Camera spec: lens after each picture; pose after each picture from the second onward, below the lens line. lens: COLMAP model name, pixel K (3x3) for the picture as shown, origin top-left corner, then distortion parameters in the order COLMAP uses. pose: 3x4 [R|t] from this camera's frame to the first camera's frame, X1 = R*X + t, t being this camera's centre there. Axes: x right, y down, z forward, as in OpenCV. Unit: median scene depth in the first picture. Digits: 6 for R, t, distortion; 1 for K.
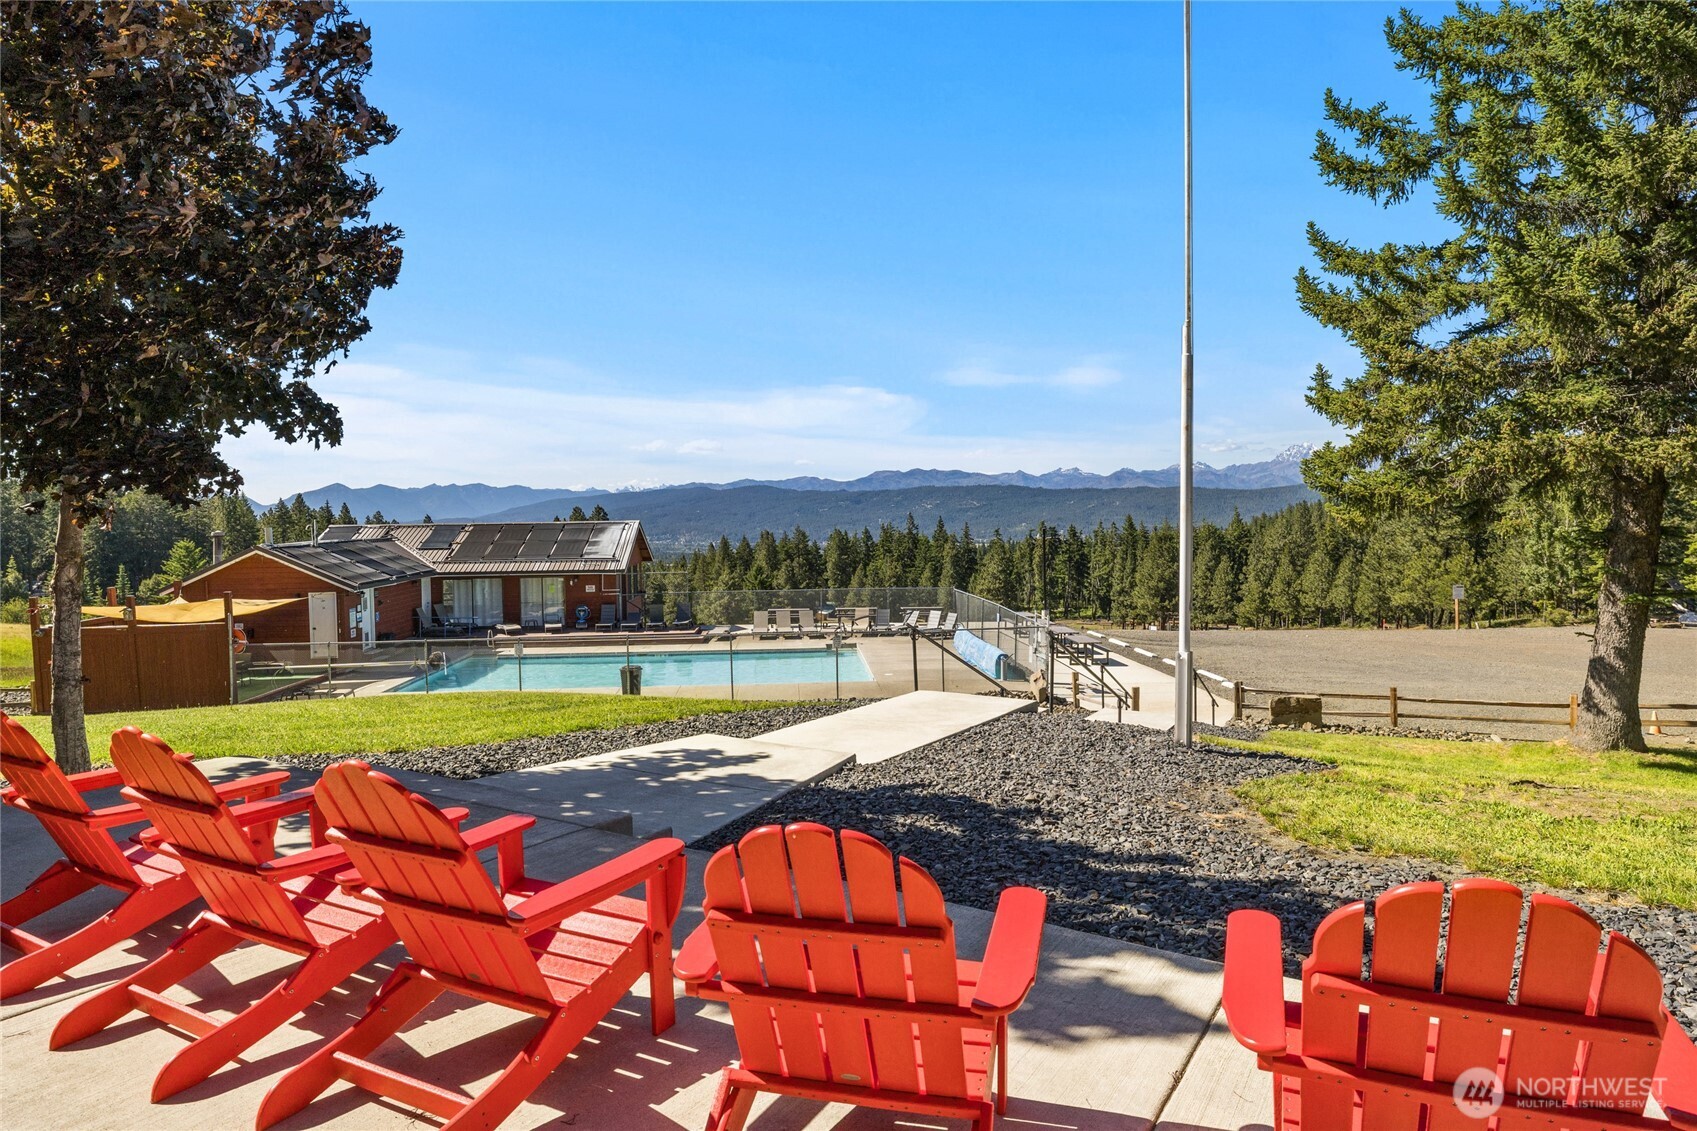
lens RADIAL K [[1049.3, 0, 844.0], [0, 1049.3, 529.2], [0, 0, 1]] dist [-0.006462, 0.004888]
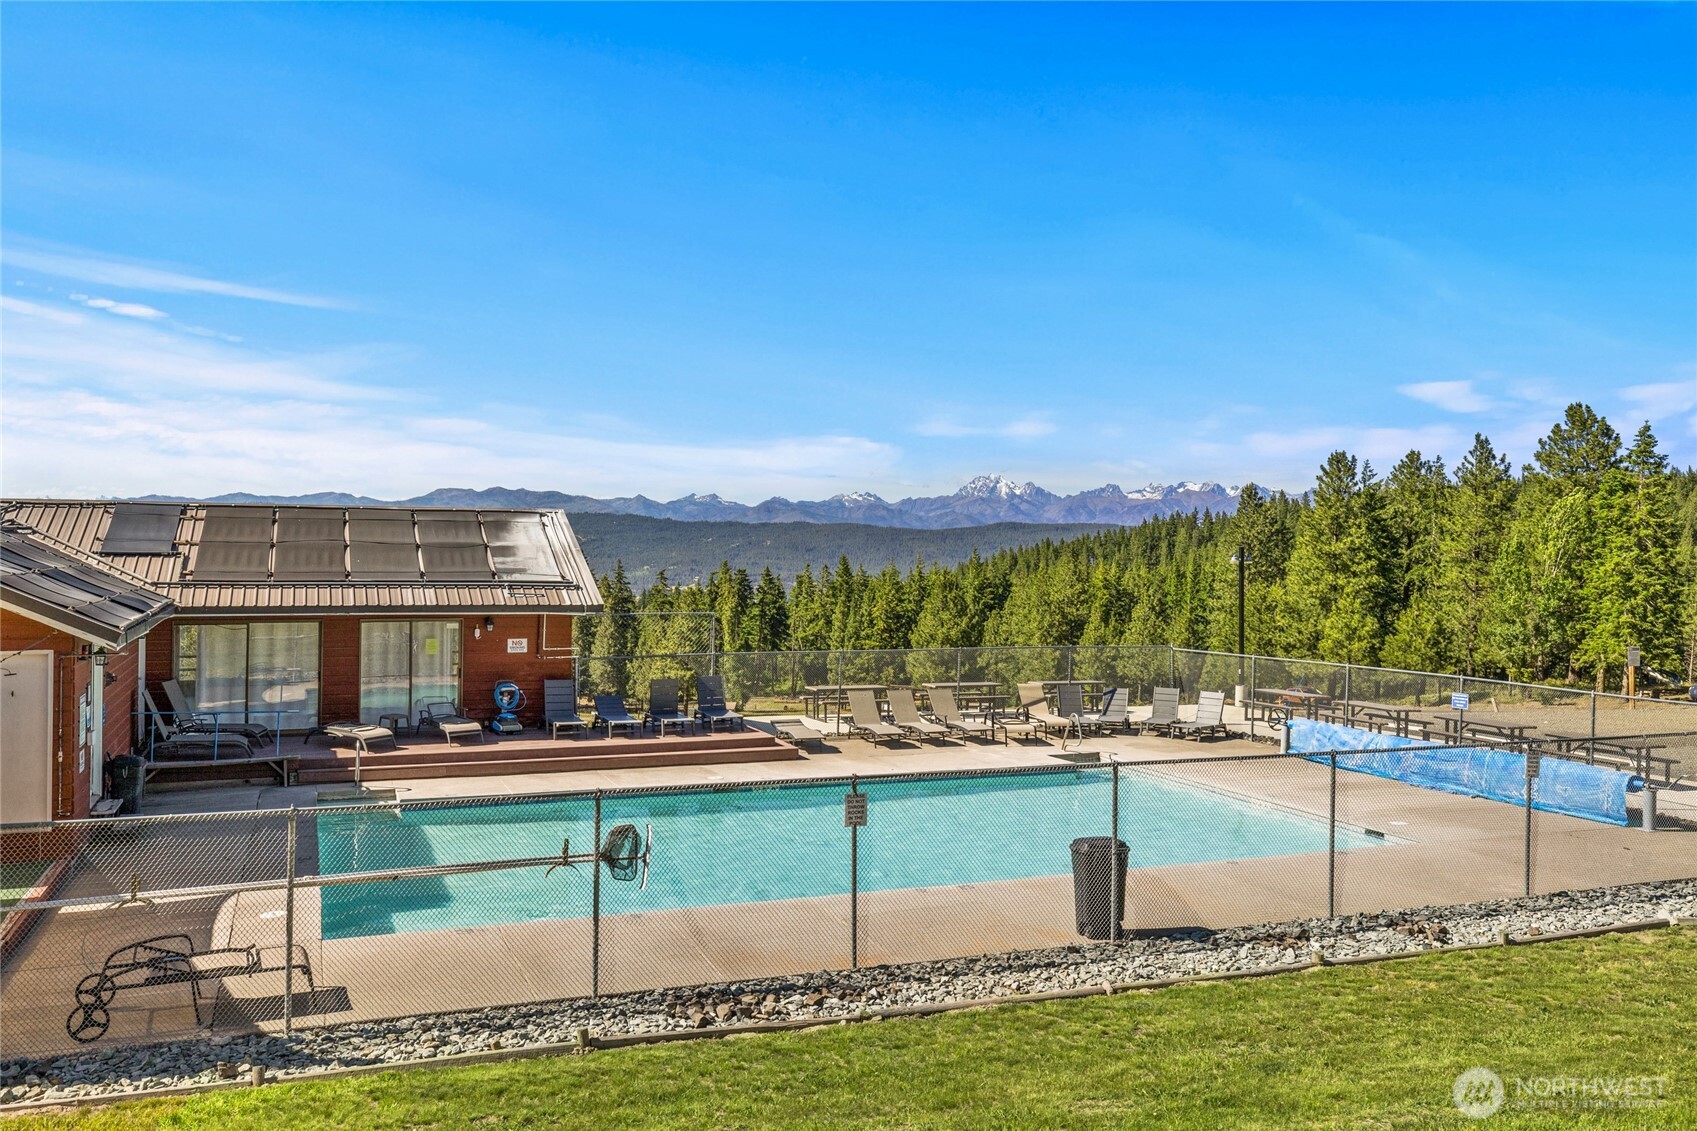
lens RADIAL K [[1401.7, 0, 846.3], [0, 1401.7, 559.4], [0, 0, 1]] dist [0.001384, 0.003479]
pose [[0.944507, 0.023081, 0.327680, -0.360384], [-0.019250, 0.999703, -0.014930, 0.028624], [-0.327927, 0.007794, 0.944671, 0.415433]]
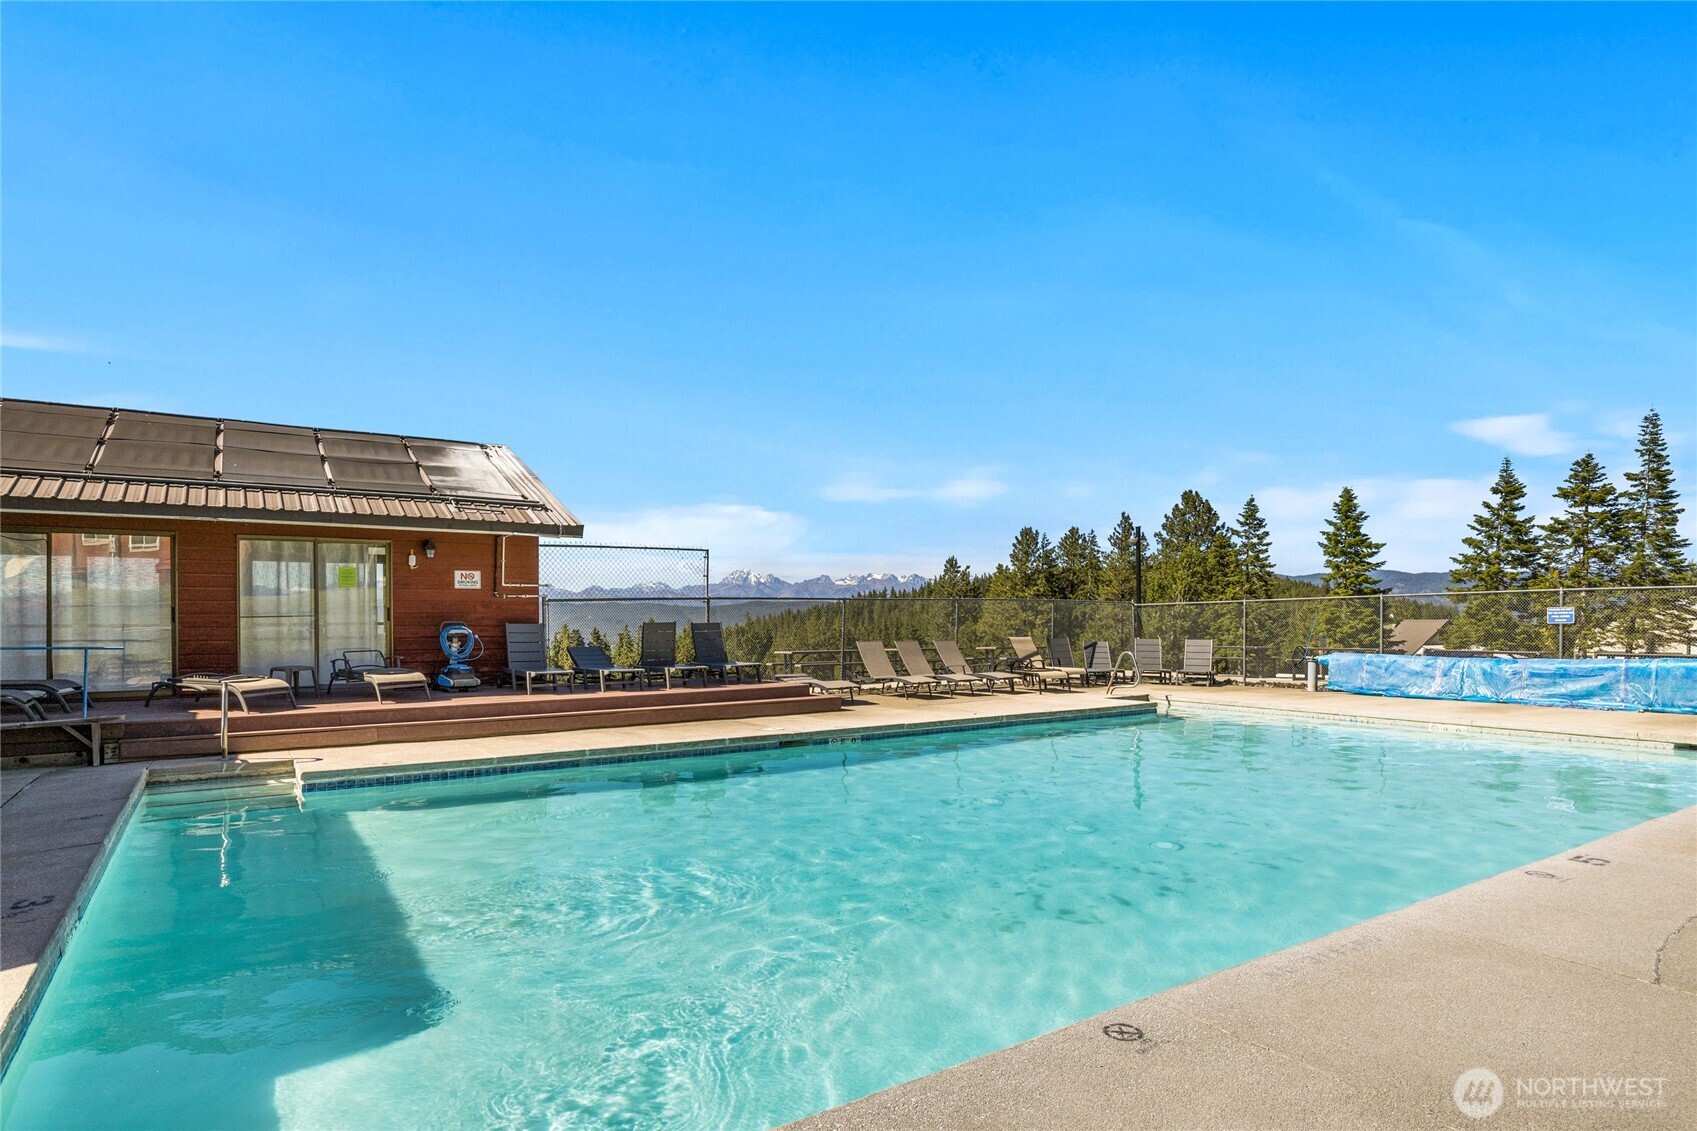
lens RADIAL K [[918.7, 0, 849.5], [0, 918.7, 641.3], [0, 0, 1]] dist [-0.007430, 0.000253]
pose [[0.847002, 0.002412, 0.531585, -0.347888], [0.000582, 0.999985, -0.005465, 0.093072], [-0.531590, 0.004938, 0.846988, 0.769224]]
